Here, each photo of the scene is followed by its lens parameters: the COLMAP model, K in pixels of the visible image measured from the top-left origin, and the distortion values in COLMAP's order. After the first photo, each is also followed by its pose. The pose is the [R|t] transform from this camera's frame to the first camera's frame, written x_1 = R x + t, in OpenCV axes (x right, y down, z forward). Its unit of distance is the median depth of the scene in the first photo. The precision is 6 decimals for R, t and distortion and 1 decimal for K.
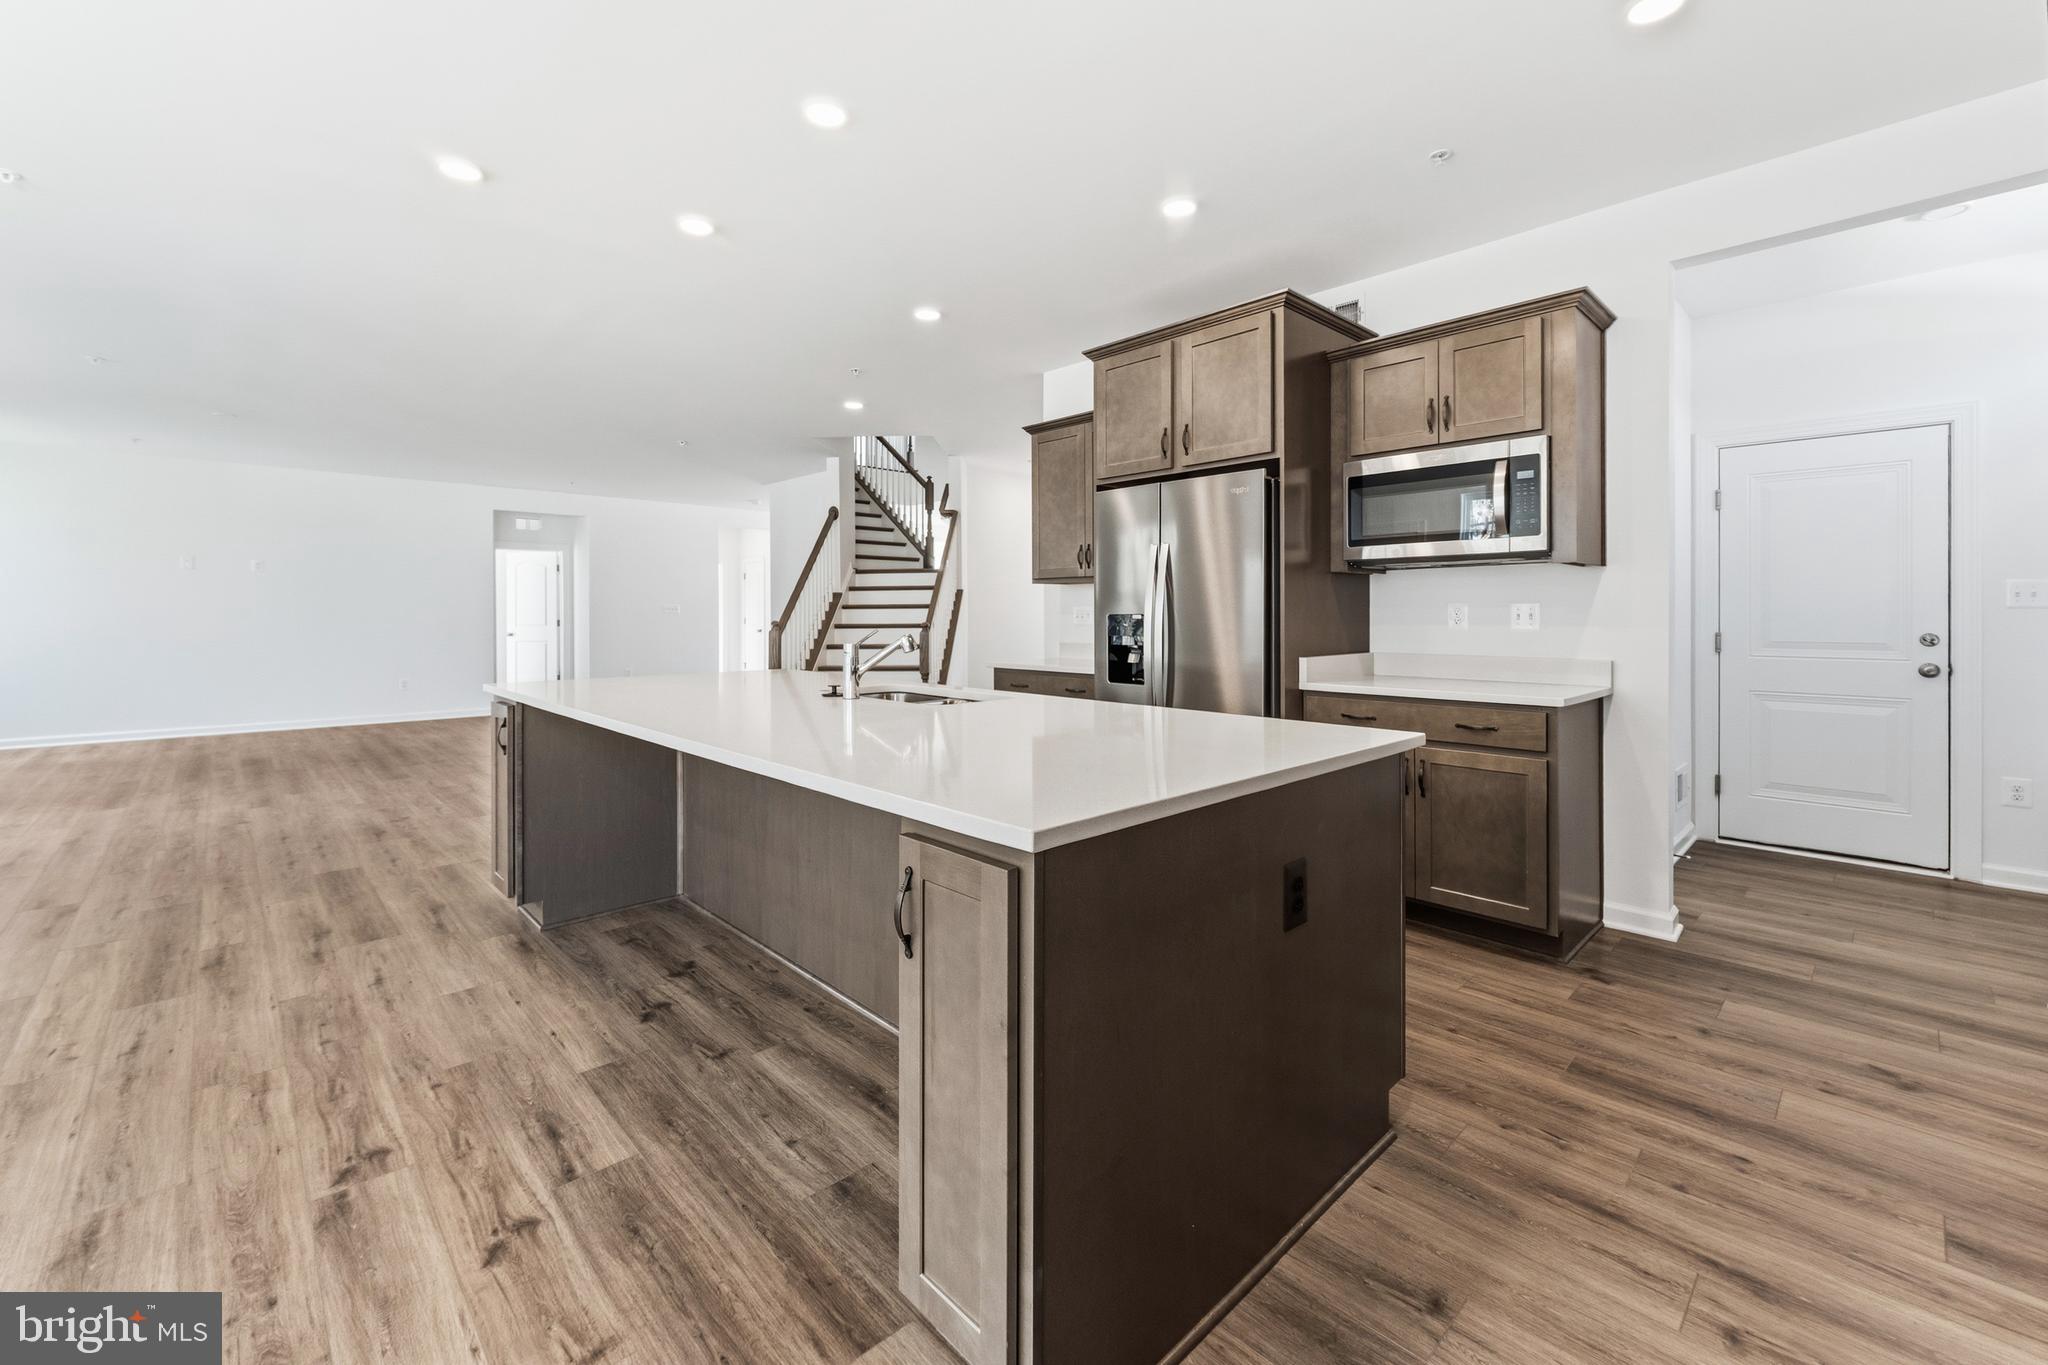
lens RADIAL K [[855.0, 0, 1018.0], [0, 855.0, 617.2], [0, 0, 1]] dist [0.000915, 0.000716]
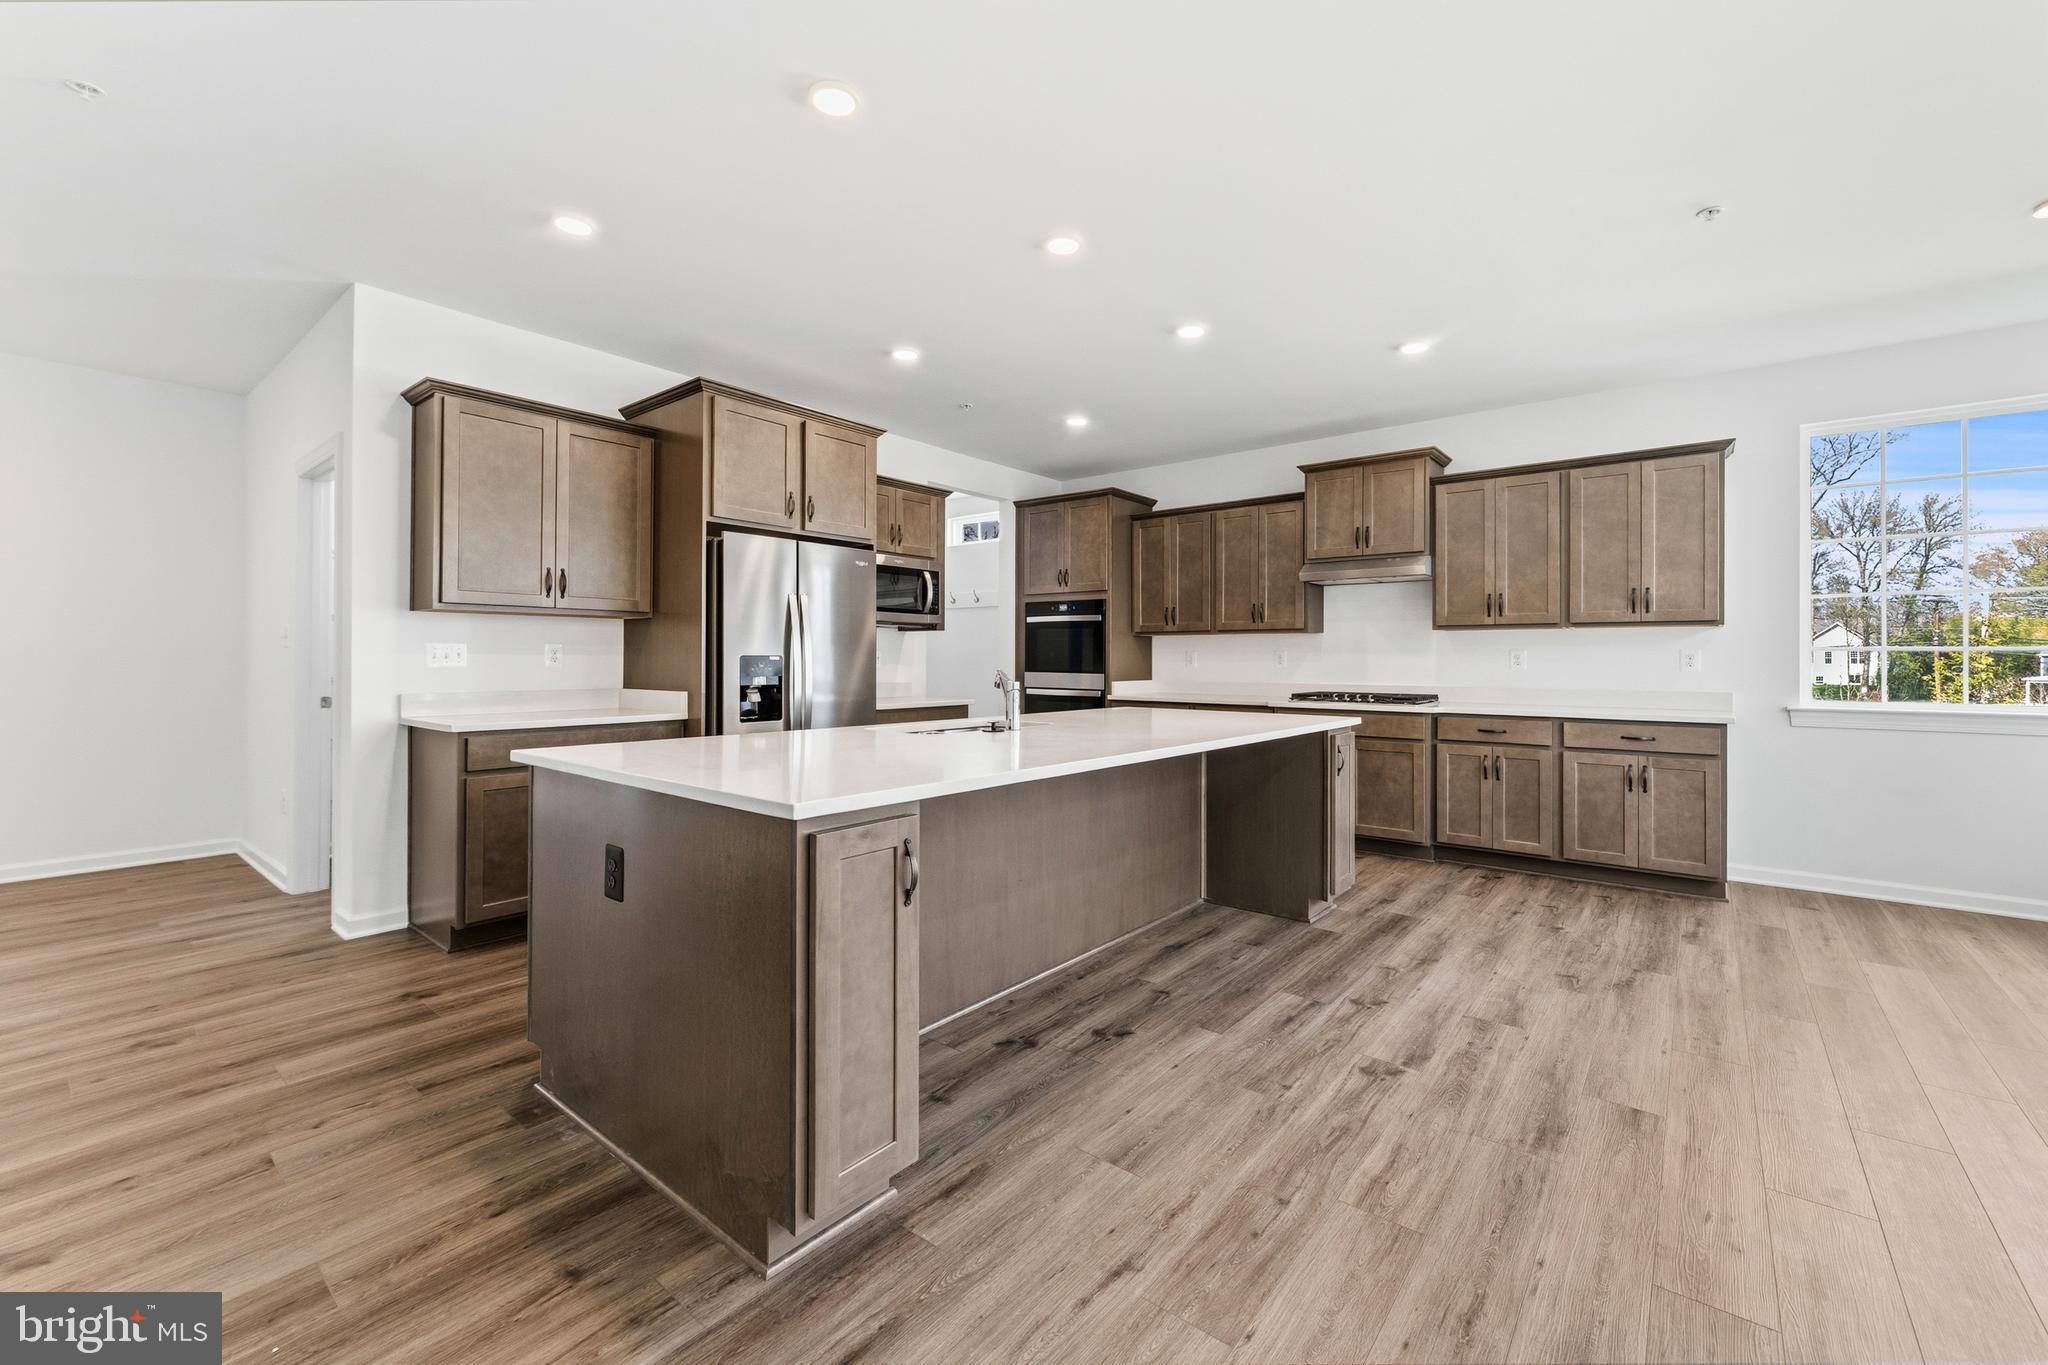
lens RADIAL K [[826.1, 0, 1029.1], [0, 826.1, 663.2], [0, 0, 1]] dist [0.001300, -0.000012]
pose [[-0.132913, -0.004355, 0.991118, -1.524679], [0.000796, 0.999990, 0.004501, 0.002216], [-0.991127, 0.001387, -0.132909, 1.330707]]
